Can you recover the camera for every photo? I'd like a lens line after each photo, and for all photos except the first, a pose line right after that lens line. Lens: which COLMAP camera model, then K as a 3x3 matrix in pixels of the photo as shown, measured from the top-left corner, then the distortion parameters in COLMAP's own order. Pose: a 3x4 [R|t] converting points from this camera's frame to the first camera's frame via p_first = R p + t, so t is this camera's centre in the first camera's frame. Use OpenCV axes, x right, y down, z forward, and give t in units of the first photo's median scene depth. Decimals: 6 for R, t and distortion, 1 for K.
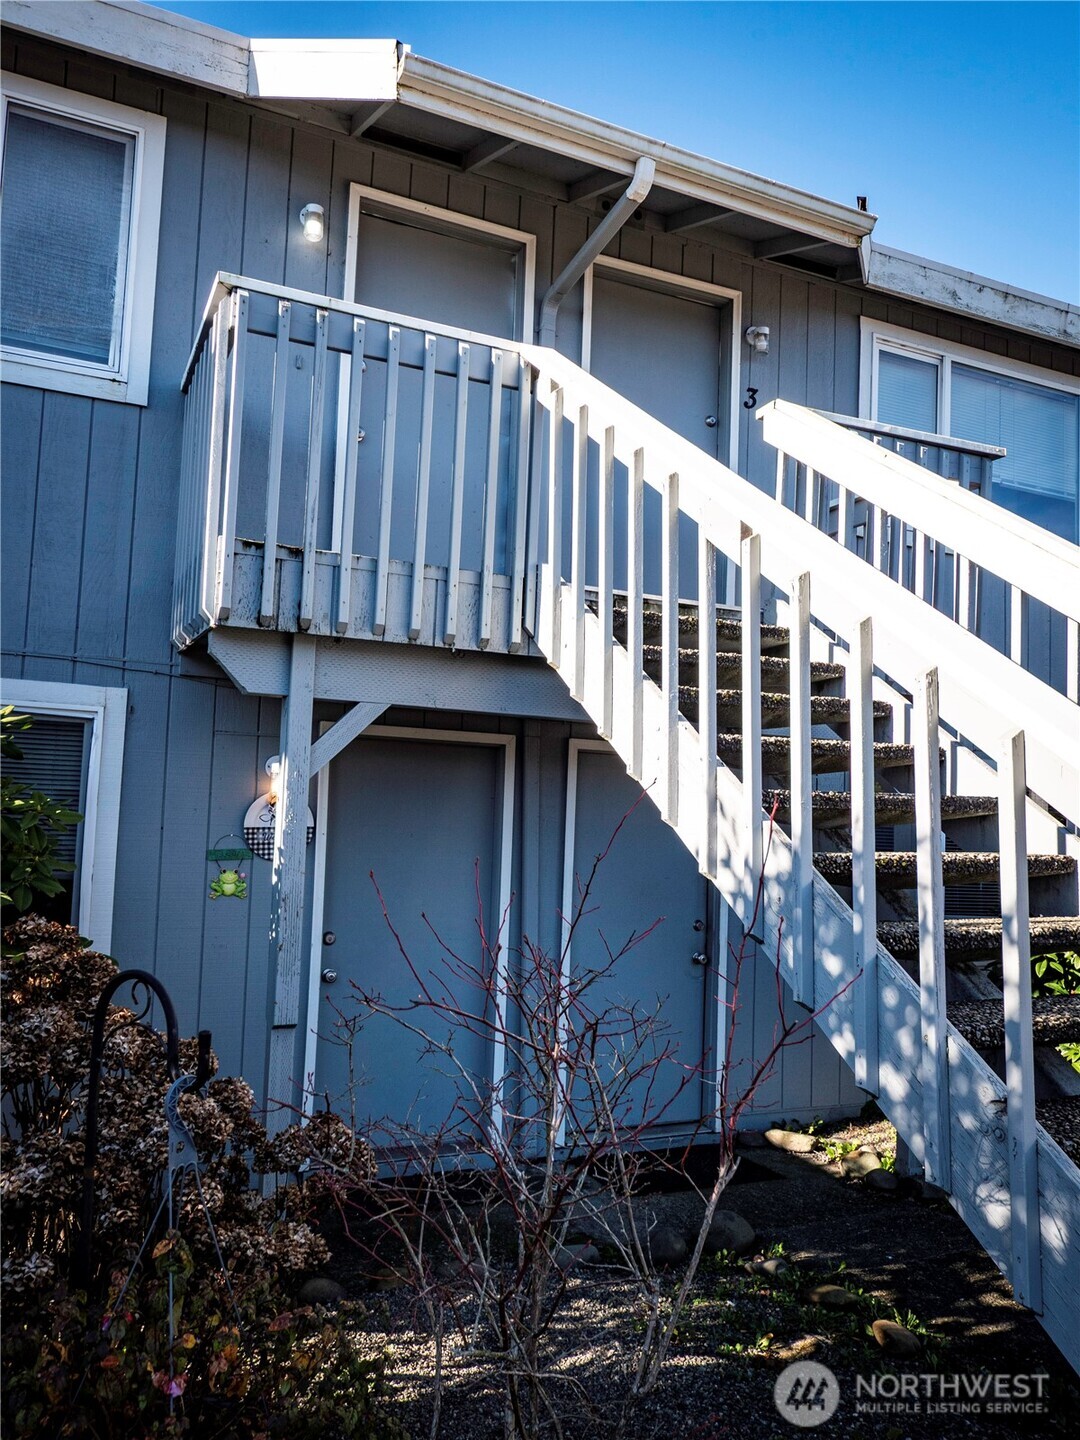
lens RADIAL K [[1153.1, 0, 541.4], [0, 1153.1, 719.1], [0, 0, 1]] dist [0.011052, 0.016960]
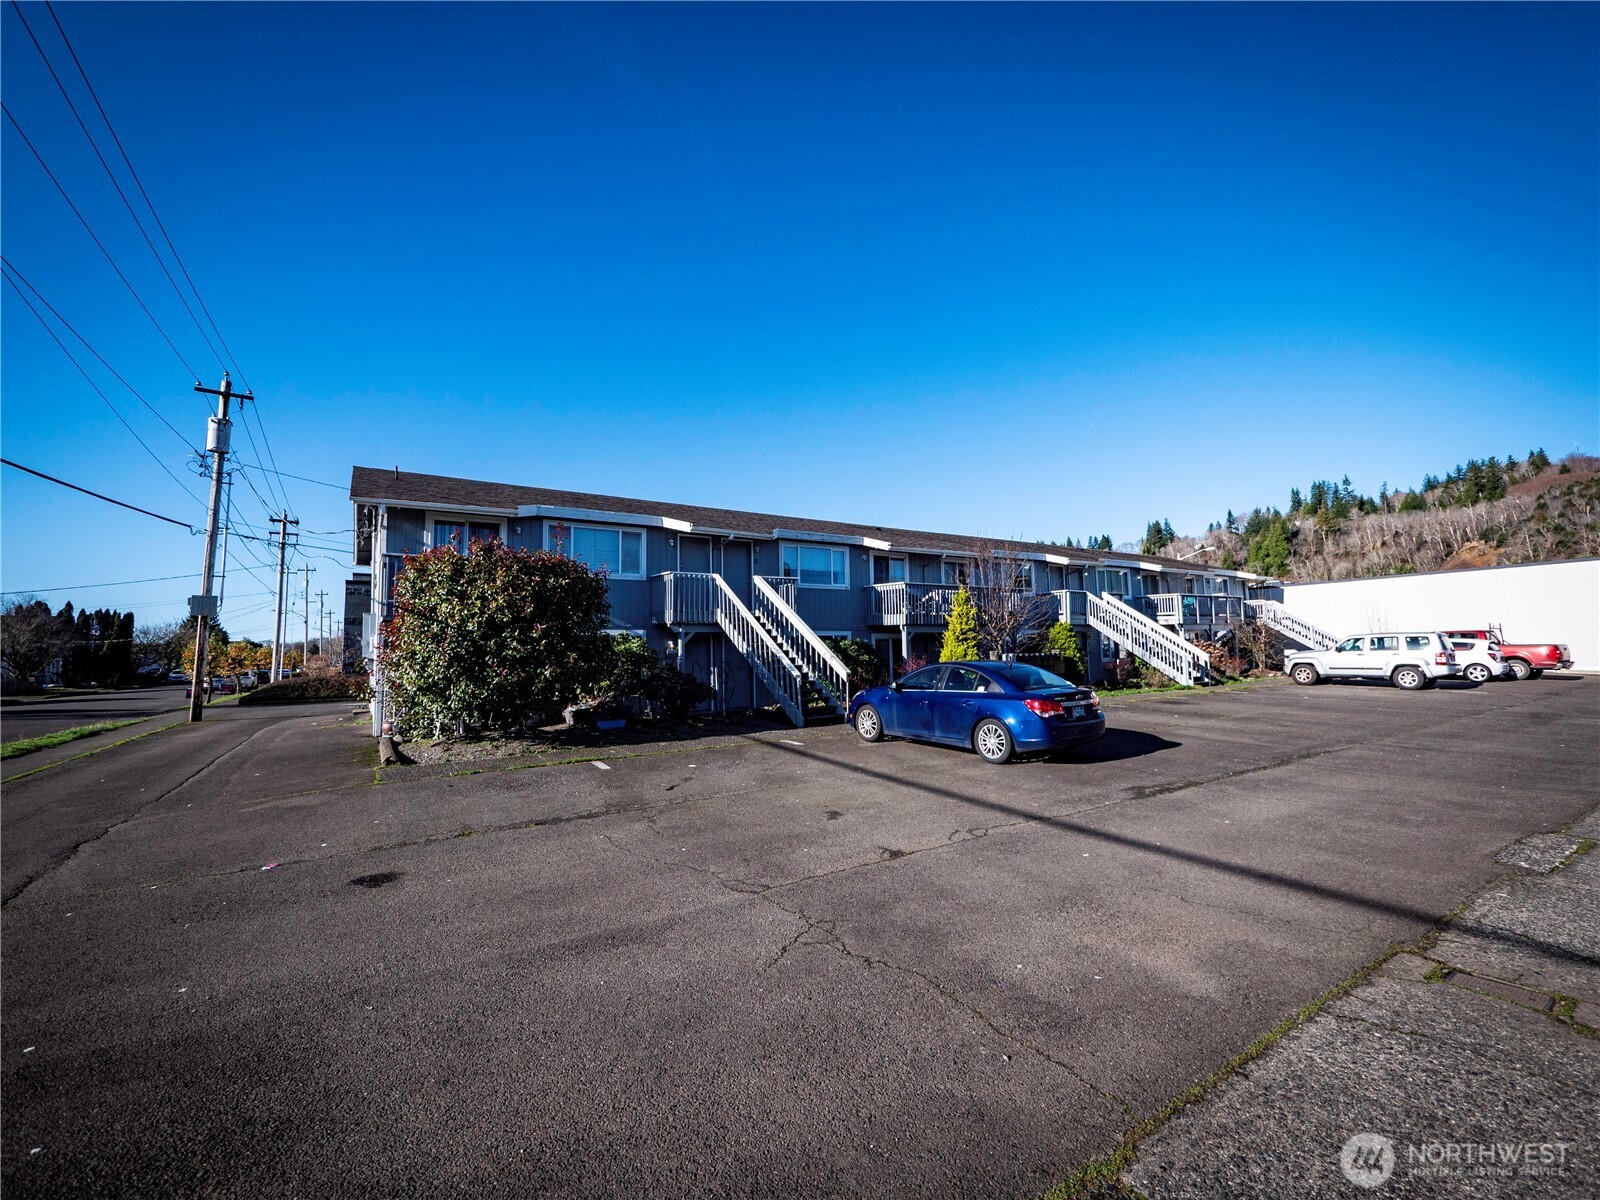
lens RADIAL K [[659.2, 0, 793.9], [0, 659.2, 591.0], [0, 0, 1]] dist [0.000913, 0.000065]
pose [[0.990314, -0.050935, 0.129169, -0.030590], [0.052251, 0.998611, -0.006813, -0.123758], [-0.128642, 0.013496, 0.991599, -1.836307]]
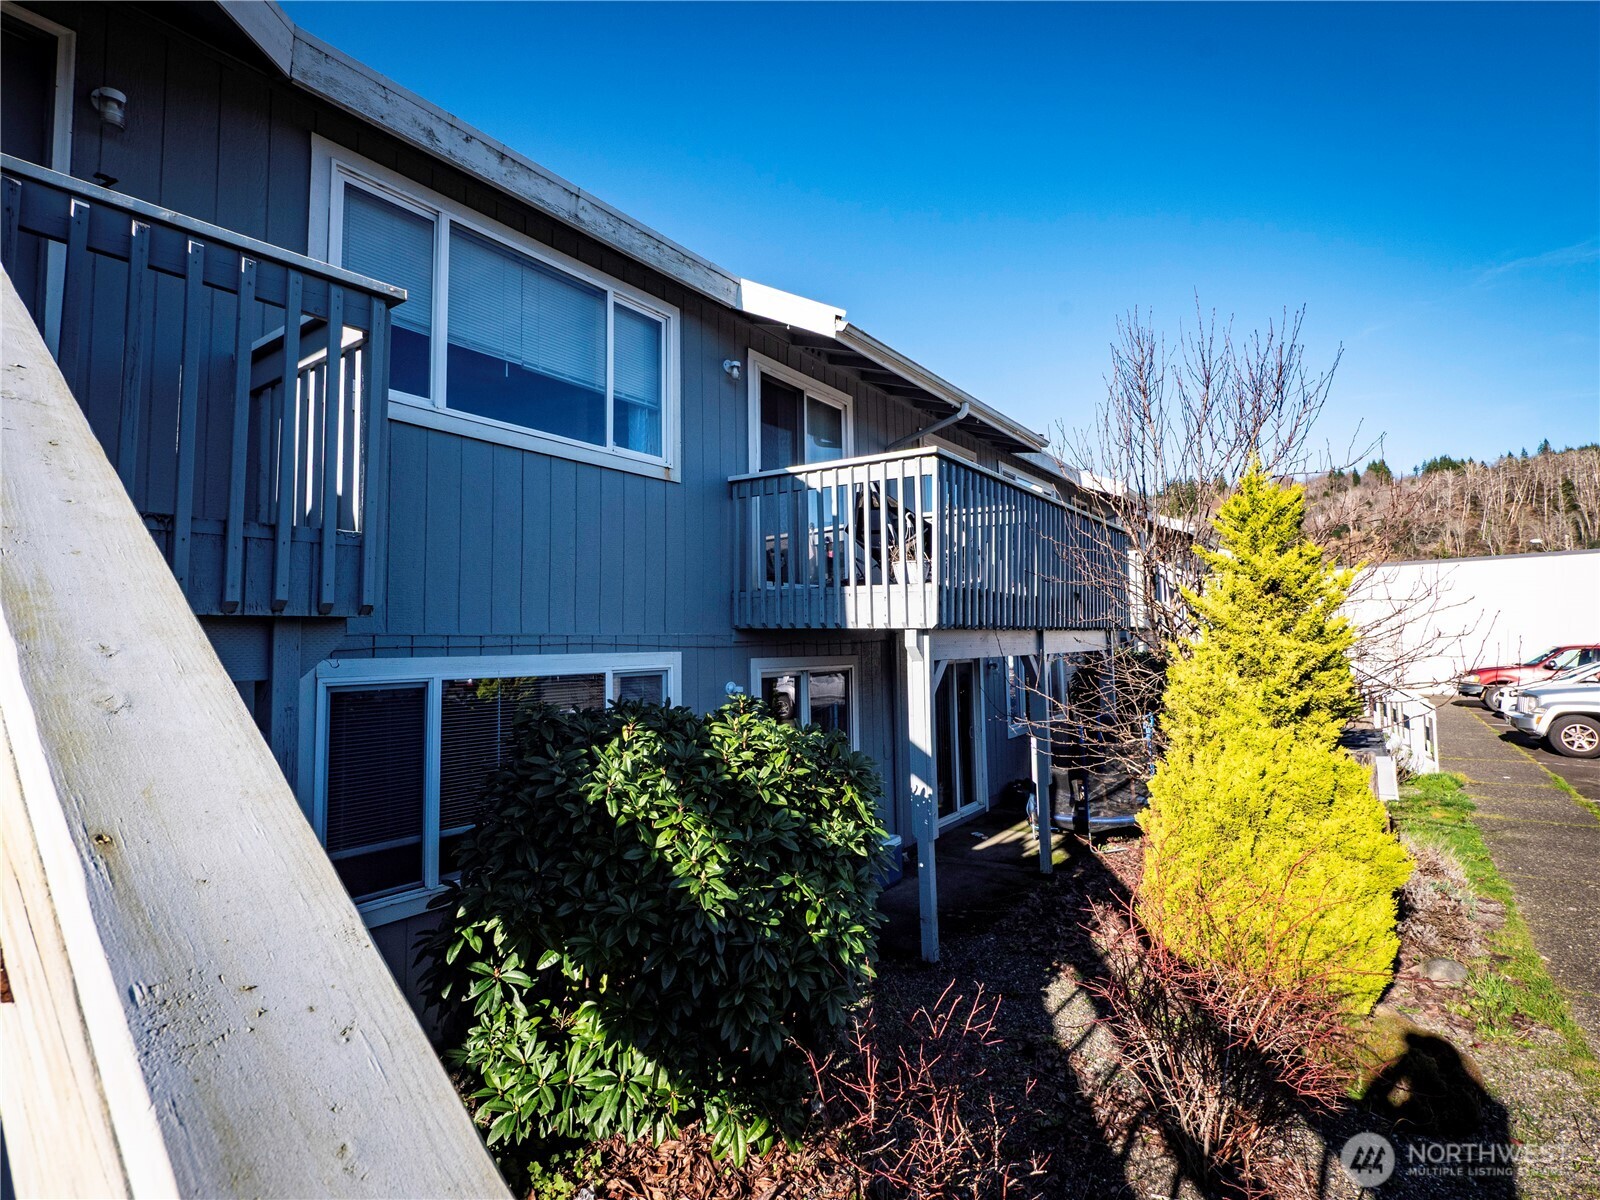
lens RADIAL K [[769.2, 0, 815.2], [0, 769.2, 595.1], [0, 0, 1]] dist [-0.004930, 0.001362]
pose [[0.869193, -0.026941, 0.493738, 0.328098], [0.017226, 0.999558, 0.024216, -0.026894], [-0.494172, -0.012543, 0.869274, 0.361375]]
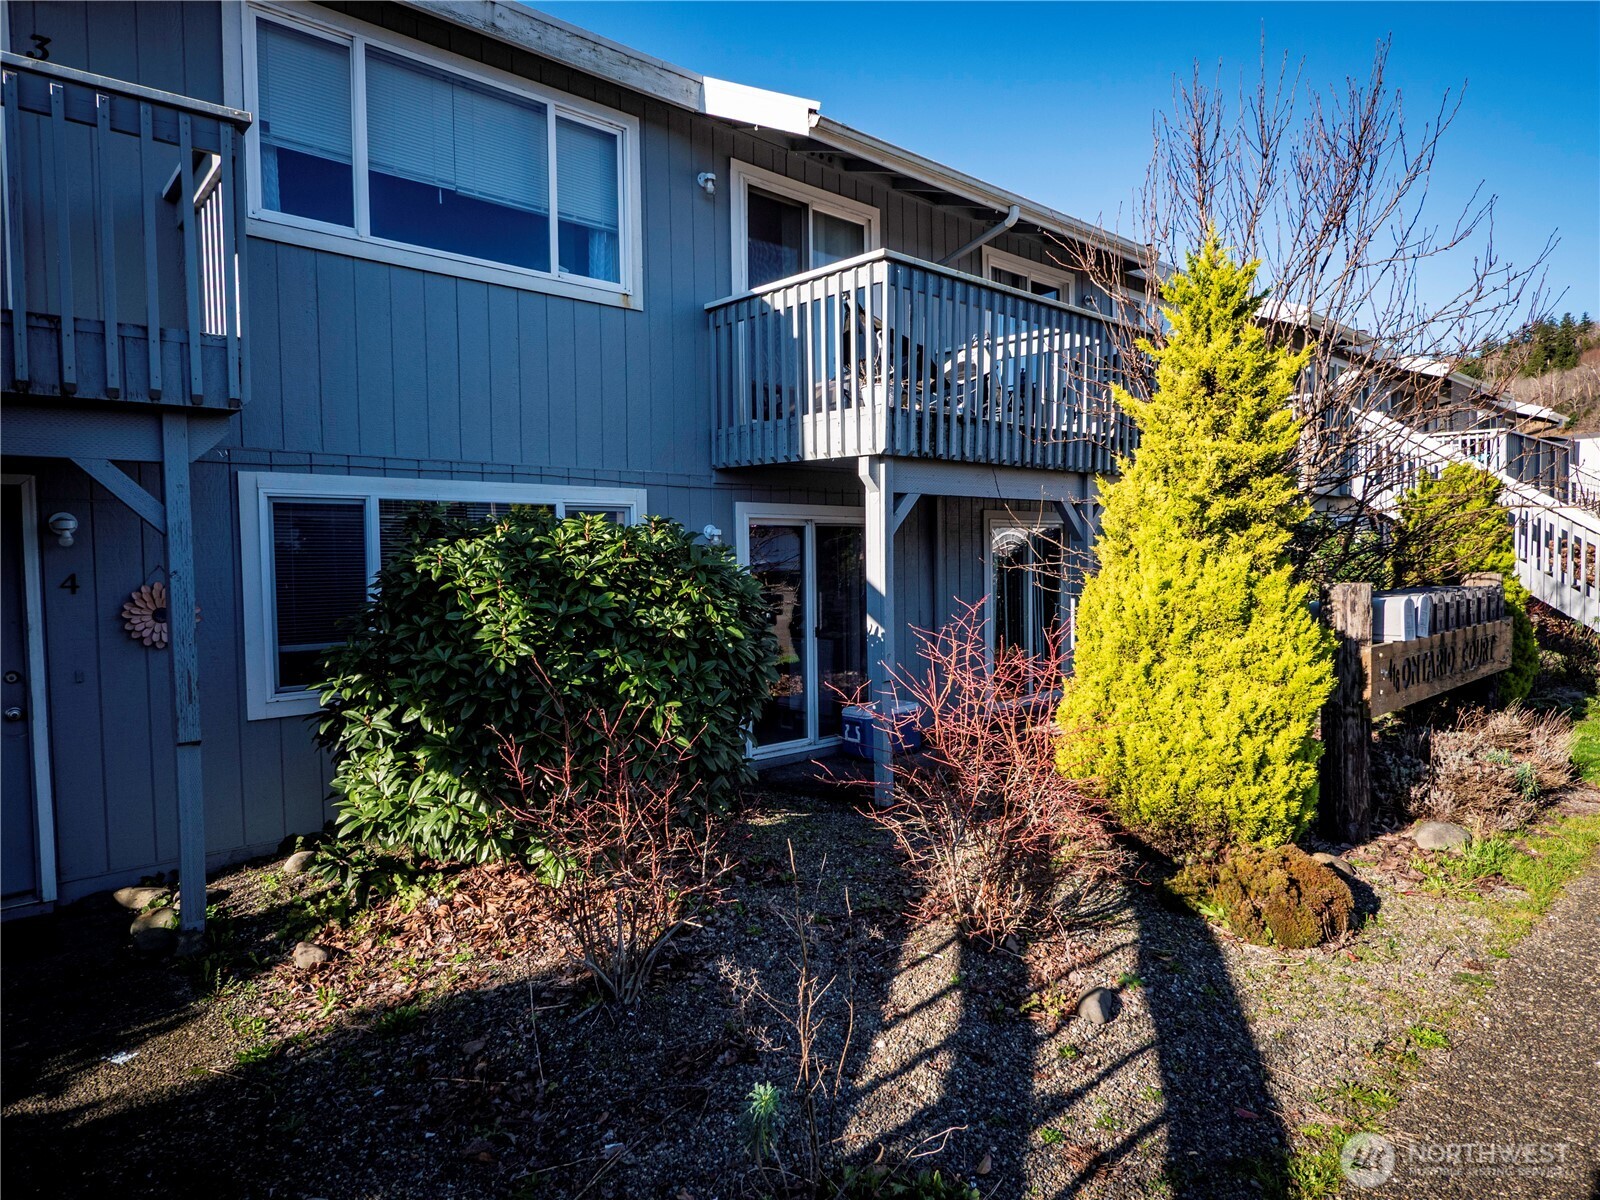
lens RADIAL K [[926.9, 0, 814.6], [0, 926.9, 595.7], [0, 0, 1]] dist [0.002027, -0.001182]
pose [[0.955460, -0.069929, 0.286716, 0.500006], [0.033775, 0.991049, 0.129159, 0.046280], [-0.293182, -0.113722, 0.949269, 0.158709]]
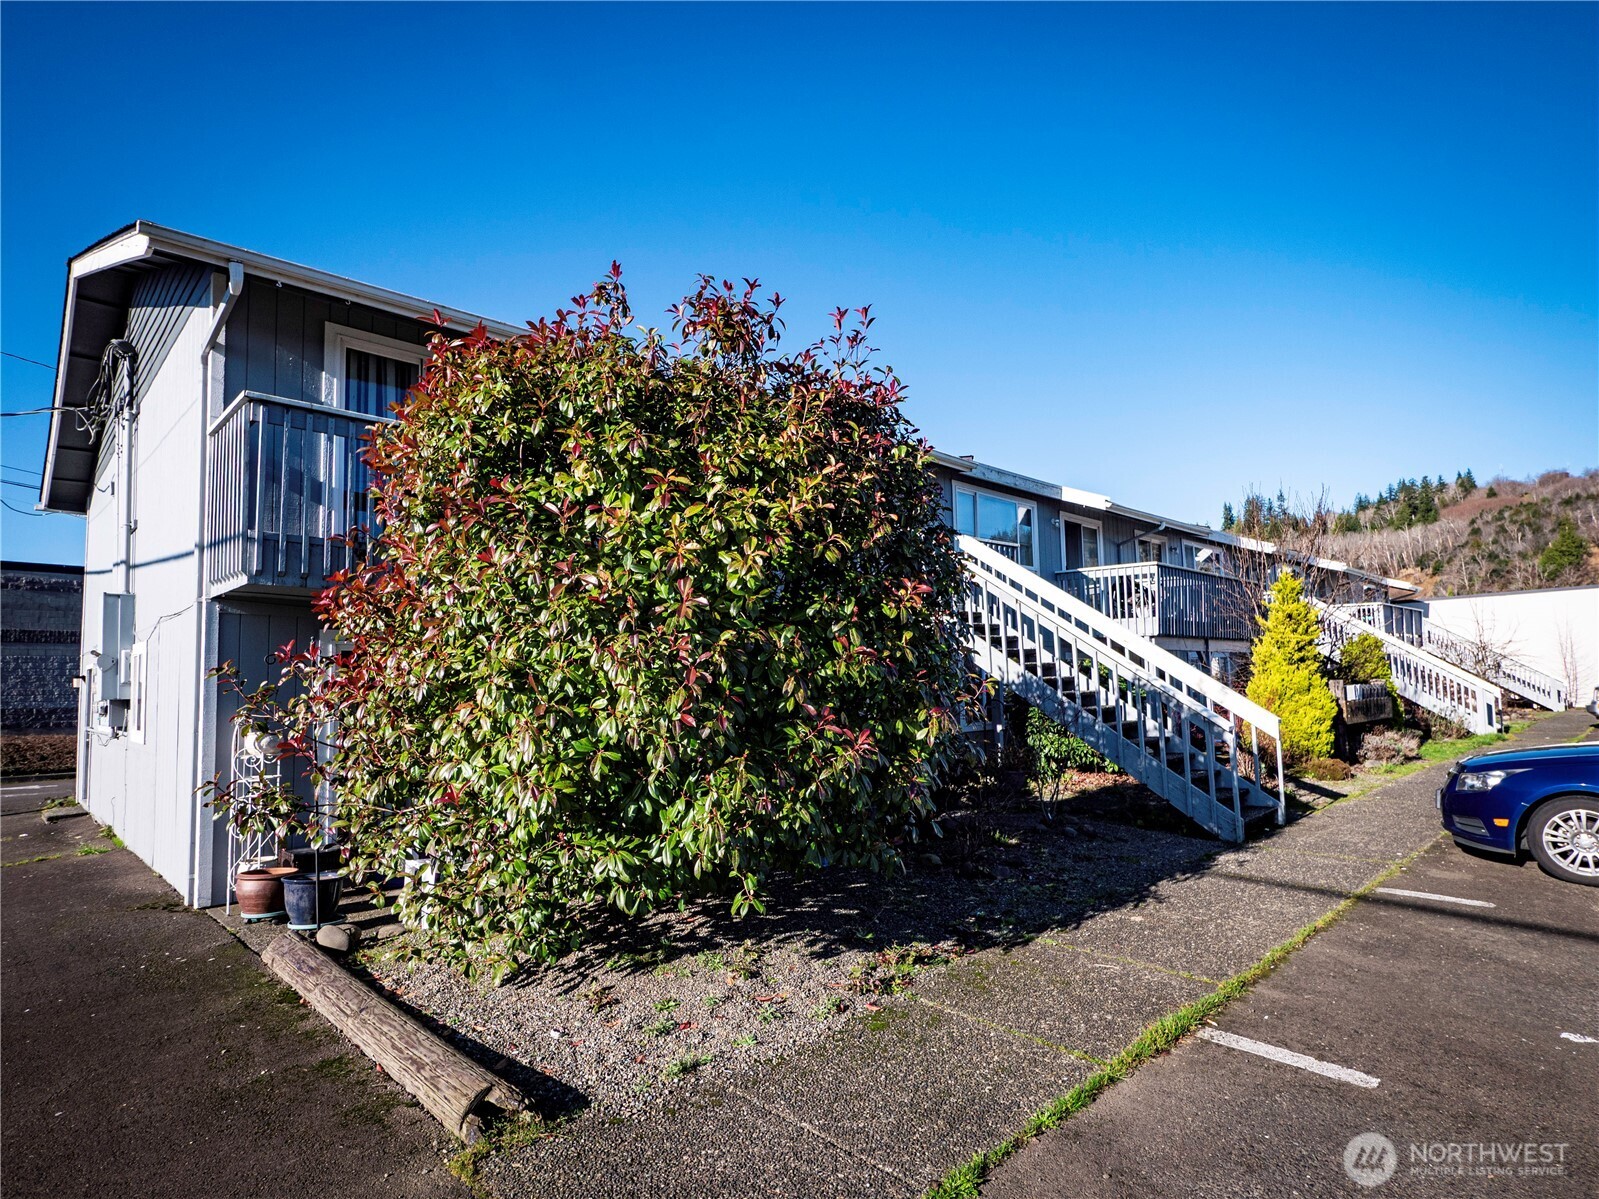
lens RADIAL K [[853.0, 0, 803.8], [0, 853.0, 627.9], [0, 0, 1]] dist [0.000632, 0.001078]
pose [[0.943605, -0.042064, 0.328391, -0.736088], [0.038672, 0.999110, 0.016857, -0.061349], [-0.328808, -0.003207, 0.944391, -0.765896]]
